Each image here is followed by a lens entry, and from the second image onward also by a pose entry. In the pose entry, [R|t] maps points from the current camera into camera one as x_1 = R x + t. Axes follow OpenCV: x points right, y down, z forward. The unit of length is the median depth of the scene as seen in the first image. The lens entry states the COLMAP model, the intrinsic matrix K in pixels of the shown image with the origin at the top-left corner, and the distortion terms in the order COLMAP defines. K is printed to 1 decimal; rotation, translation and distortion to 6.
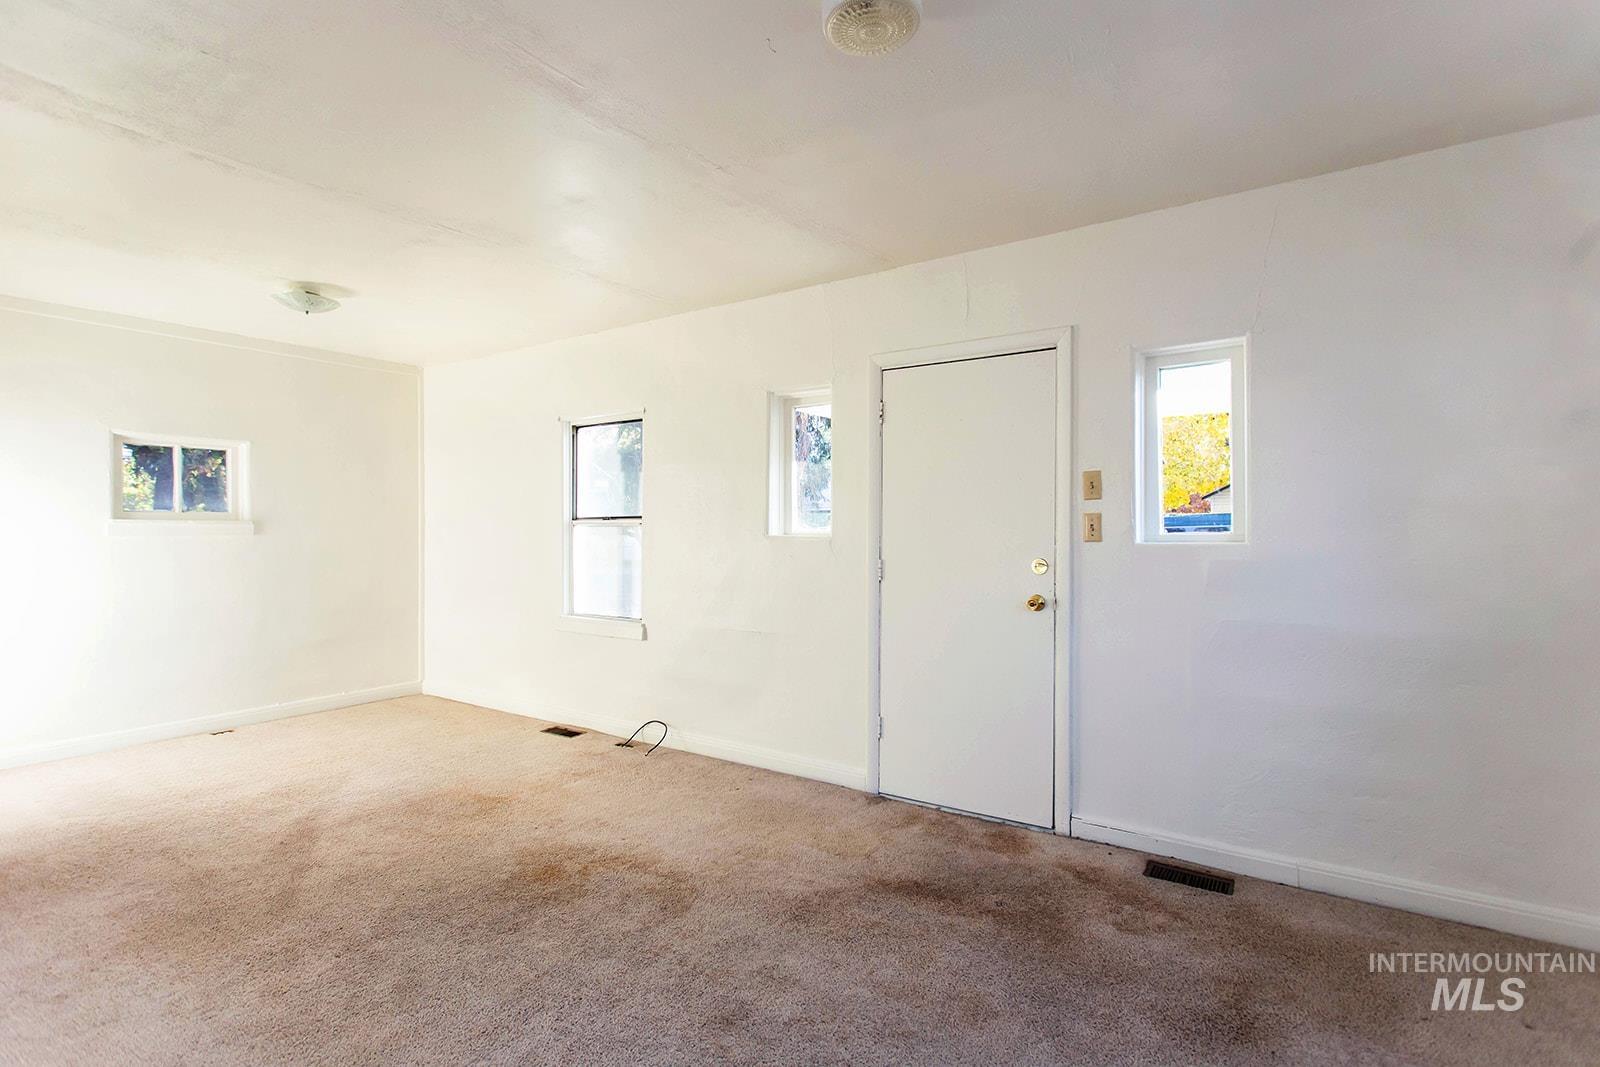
lens RADIAL K [[785.8, 0, 800.0], [0, 785.8, 533.5], [0, 0, 1]] dist [0.001162, 0.000059]
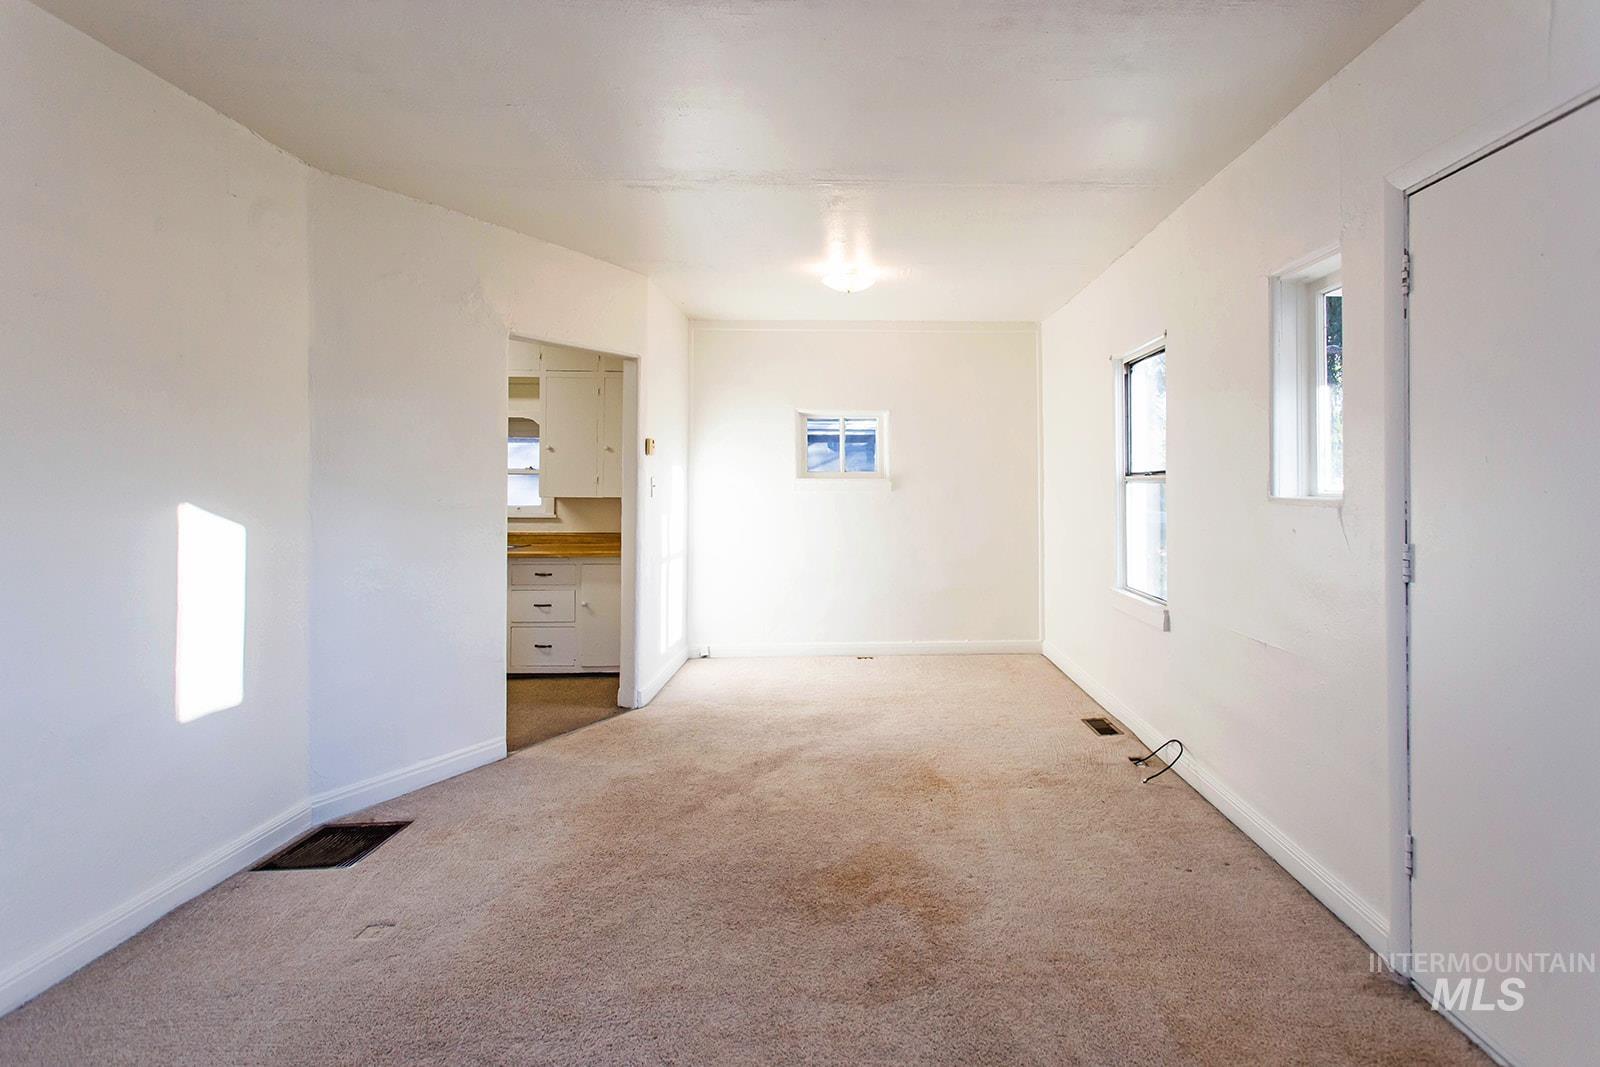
lens RADIAL K [[805.2, 0, 887.0], [0, 805.2, 470.8], [0, 0, 1]] dist [0.000737, 0.001749]
pose [[0.601841, -0.014618, -0.798482, 0.315211], [-0.003871, 0.999767, -0.021220, -0.003739], [0.798606, 0.015862, 0.601645, 0.358893]]
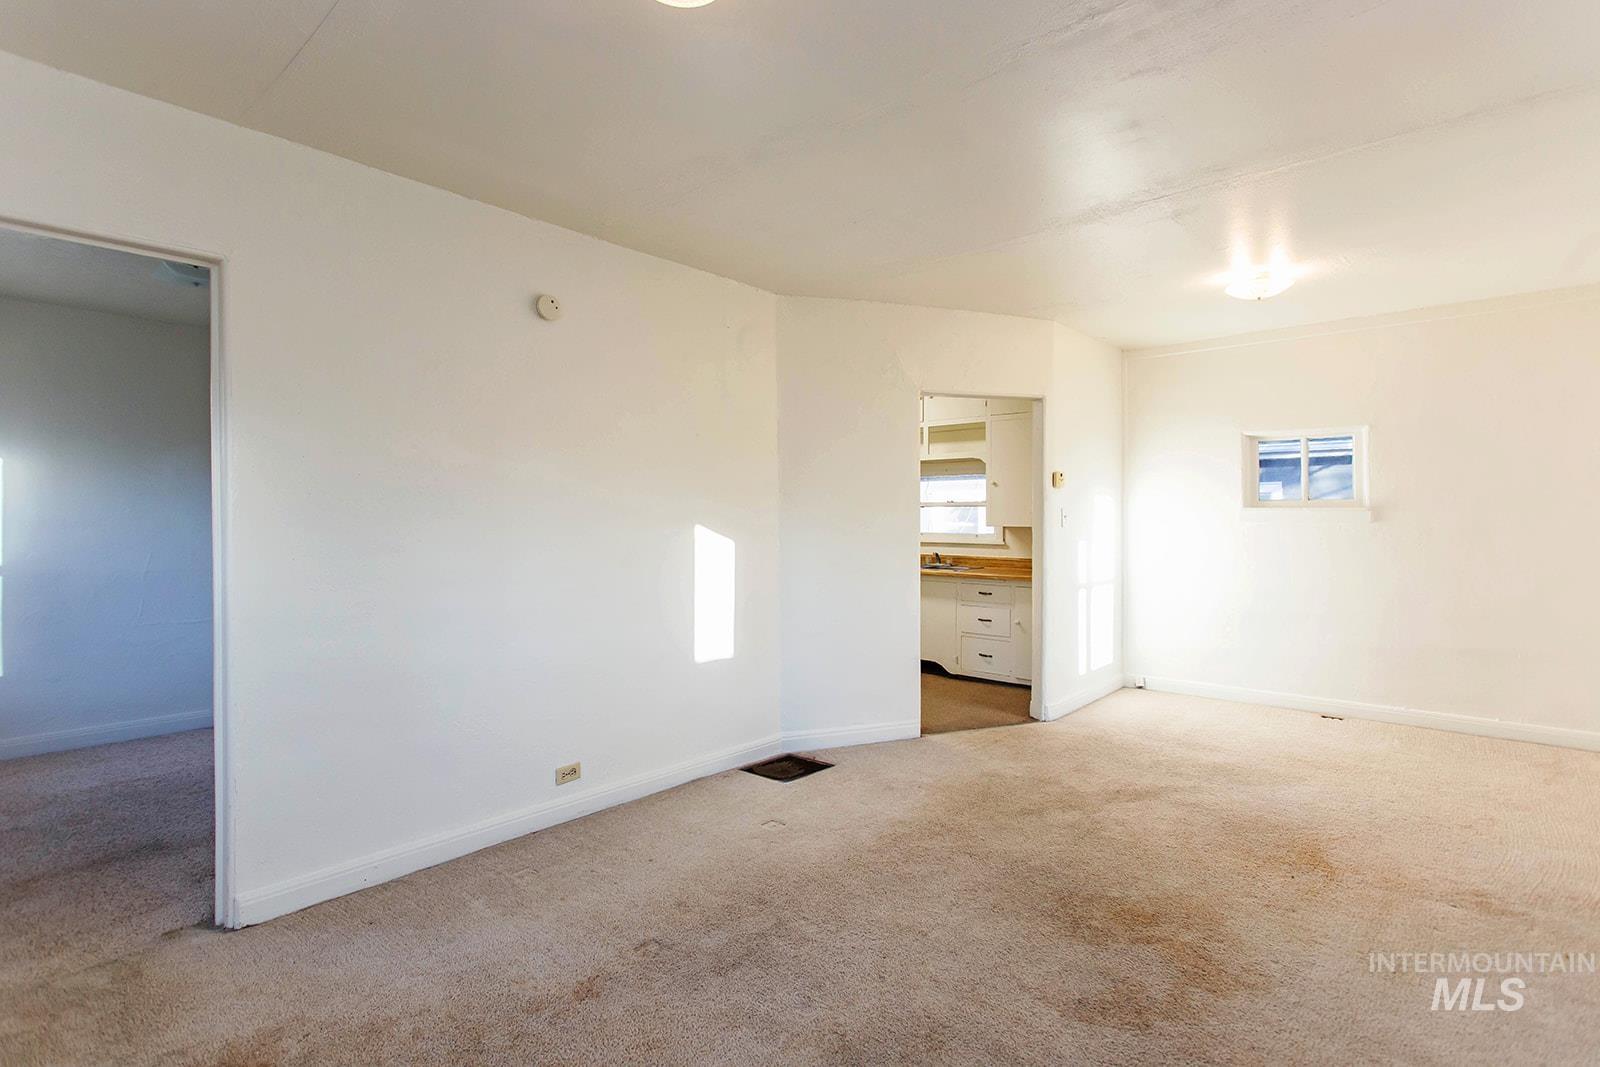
lens RADIAL K [[780.1, 0, 797.0], [0, 780.1, 507.7], [0, 0, 1]] dist [0.001462, 0.001773]
pose [[-0.131223, -0.010777, -0.991294, 0.431497], [-0.003567, 0.999940, -0.010399, -0.004622], [0.991346, 0.002172, -0.131254, 0.552006]]
